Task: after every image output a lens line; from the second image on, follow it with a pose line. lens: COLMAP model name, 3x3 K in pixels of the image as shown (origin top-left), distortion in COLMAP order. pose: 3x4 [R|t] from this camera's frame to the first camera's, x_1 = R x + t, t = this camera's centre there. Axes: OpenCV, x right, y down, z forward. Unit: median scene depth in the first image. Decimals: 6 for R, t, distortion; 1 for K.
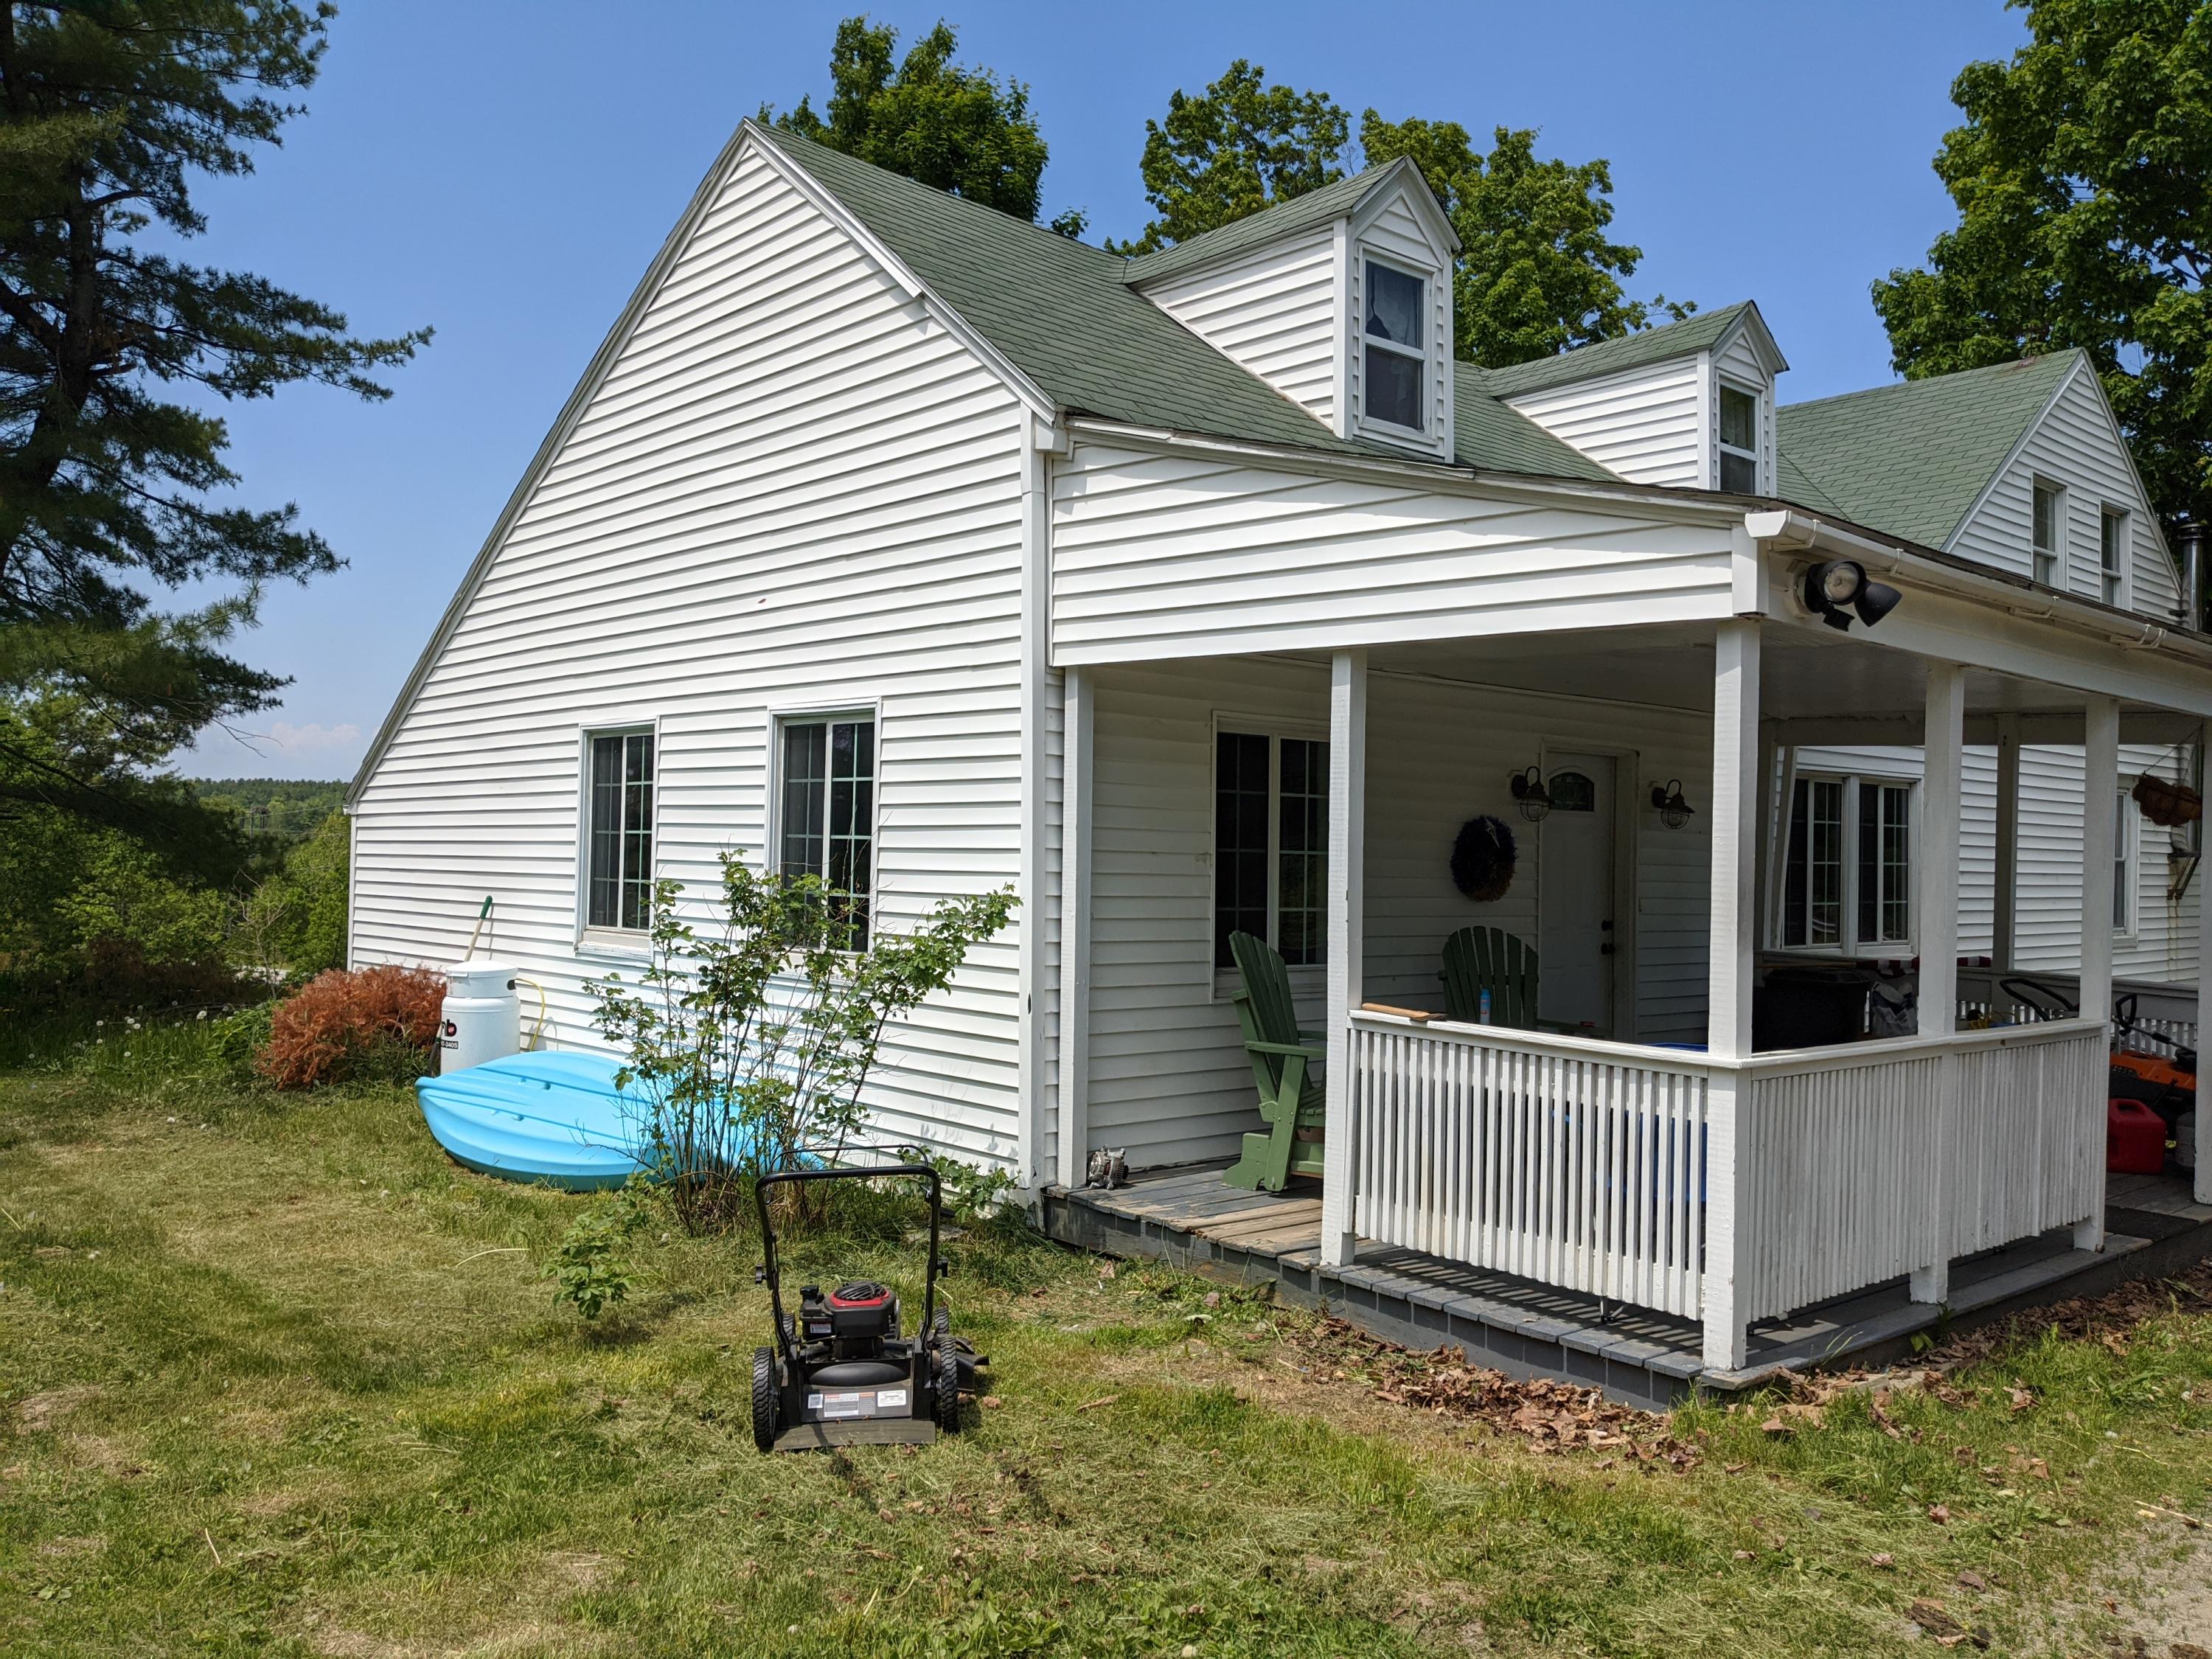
lens RADIAL K [[1766.7, 0, 1108.5], [0, 1766.7, 827.4], [0, 0, 1]] dist [0.057337, -0.099990]
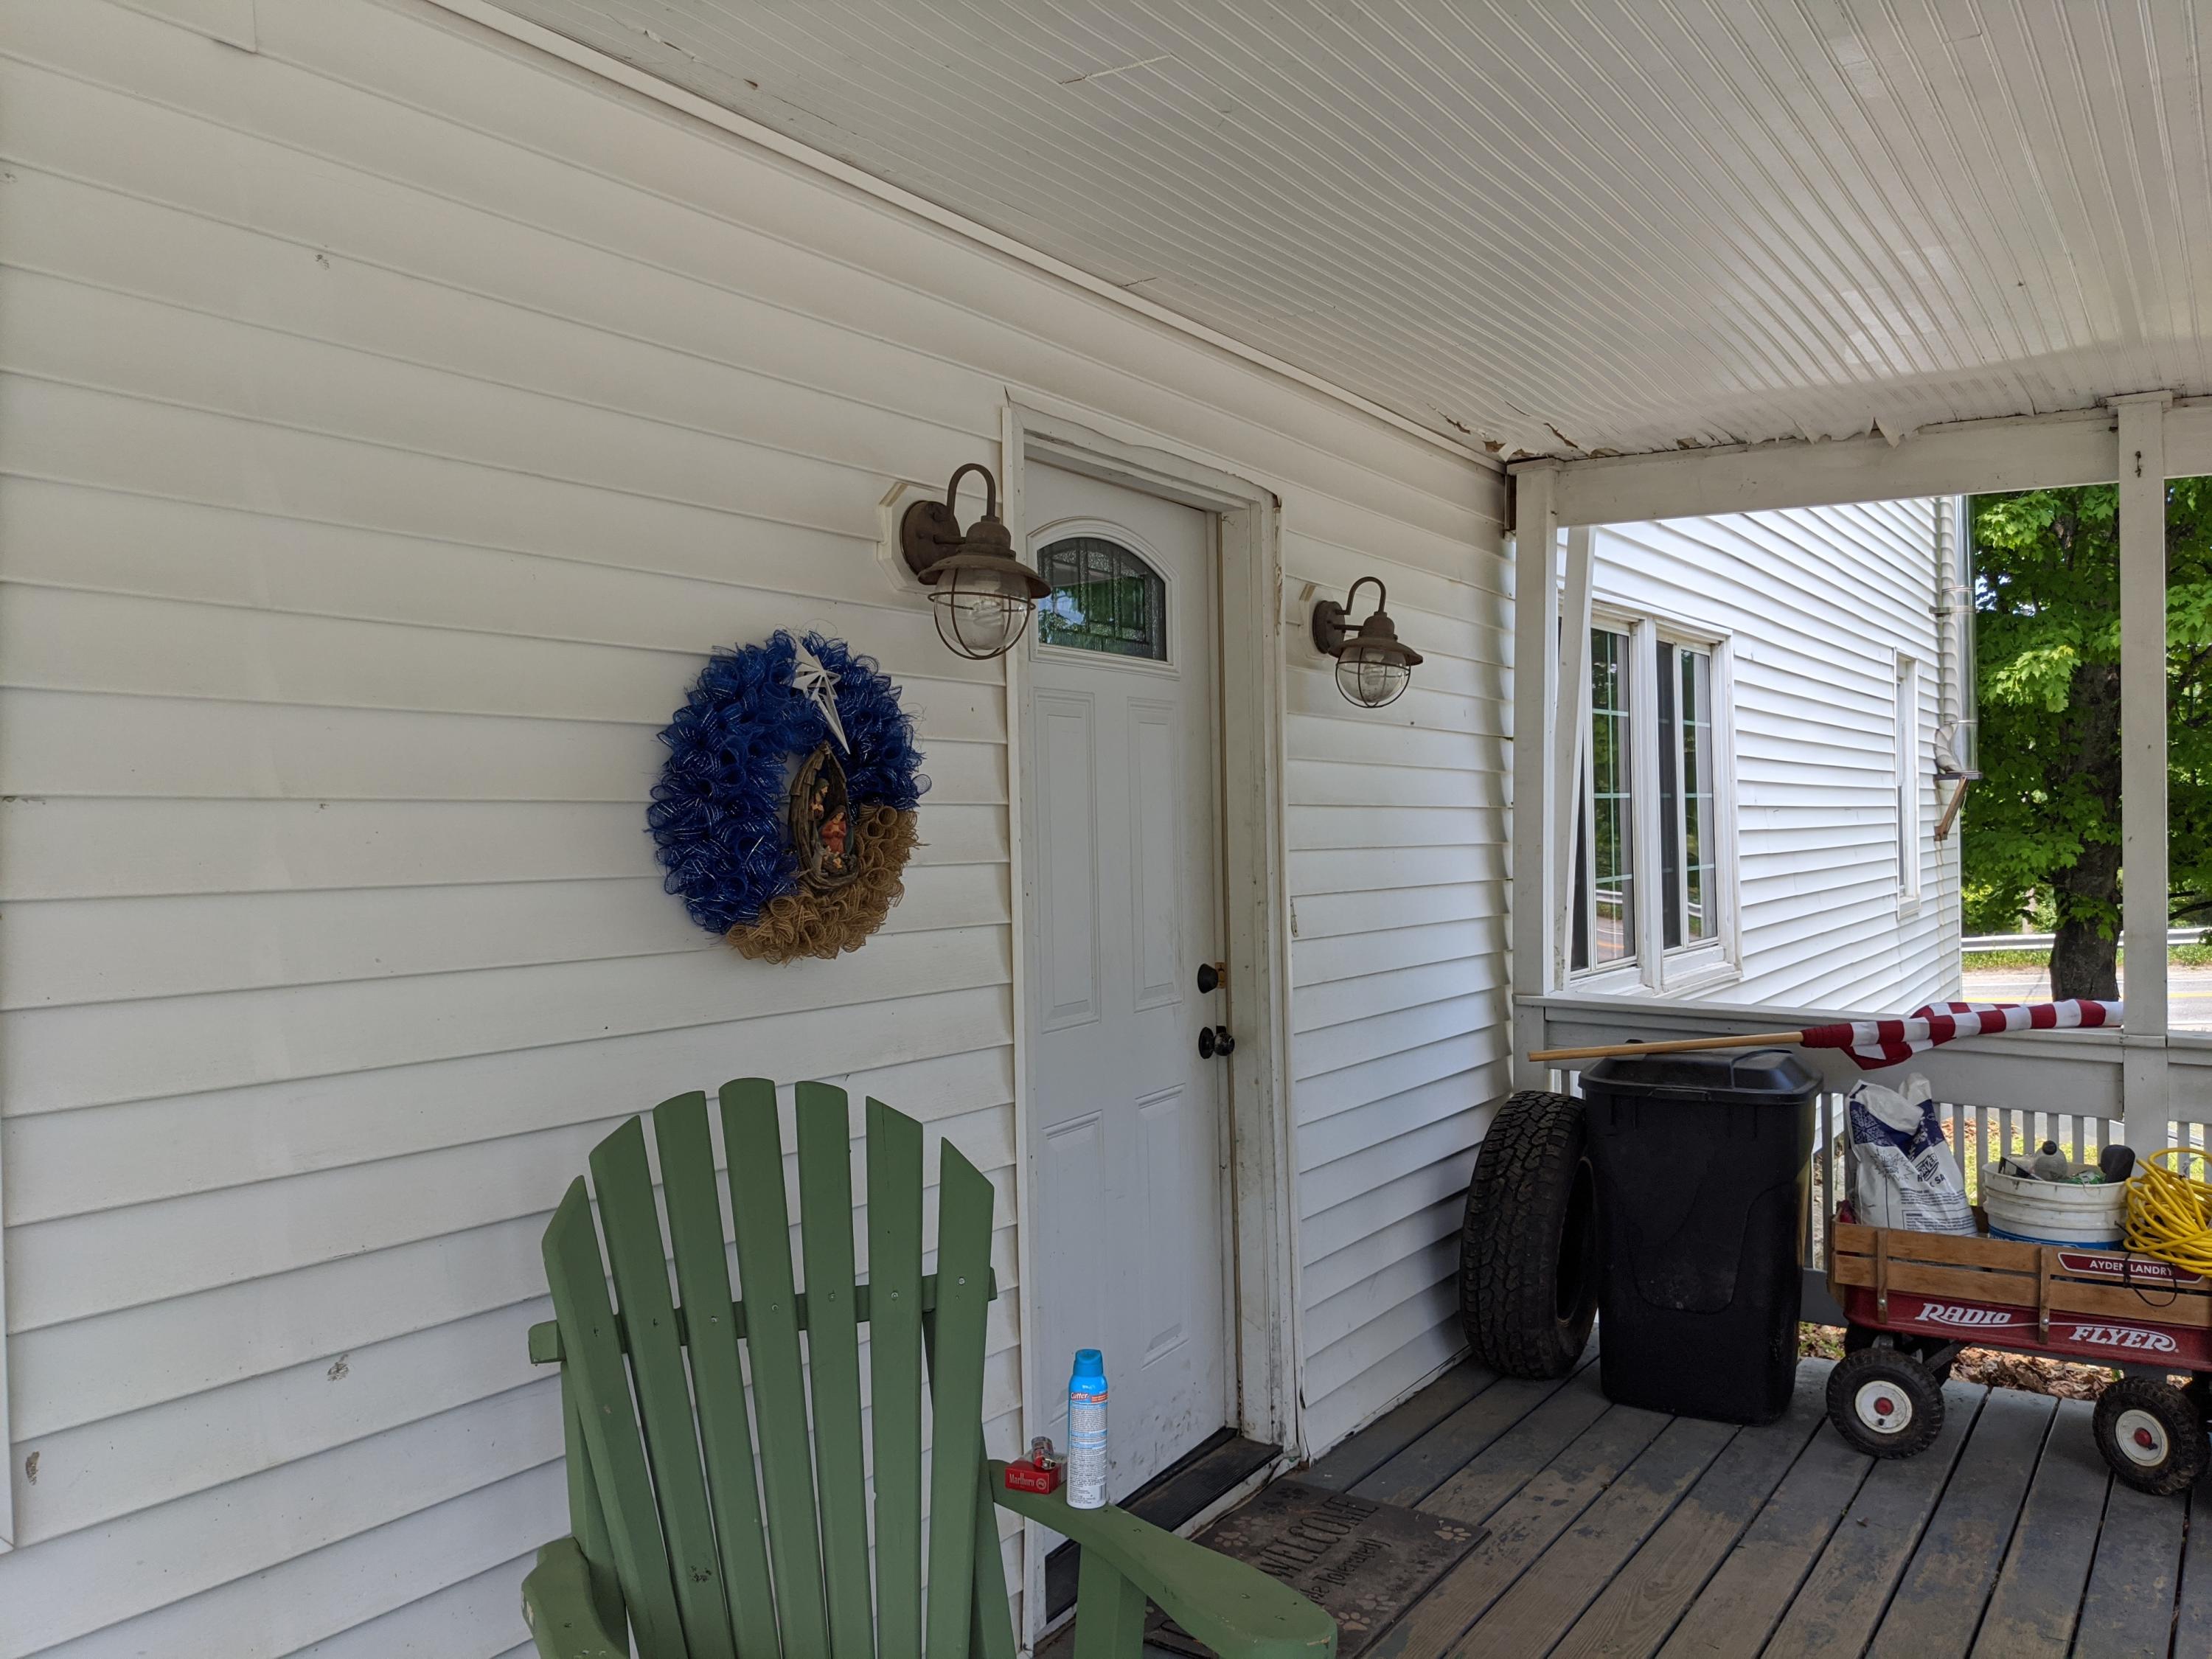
lens RADIAL K [[1766.7, 0, 1106.0], [0, 1766.7, 831.5], [0, 0, 1]] dist [0.057337, -0.099990]
pose [[0.966651, -0.037842, 0.253285, 0.186231], [0.033156, 0.999191, 0.022745, 0.018097], [-0.253940, -0.013588, 0.967124, 0.718731]]
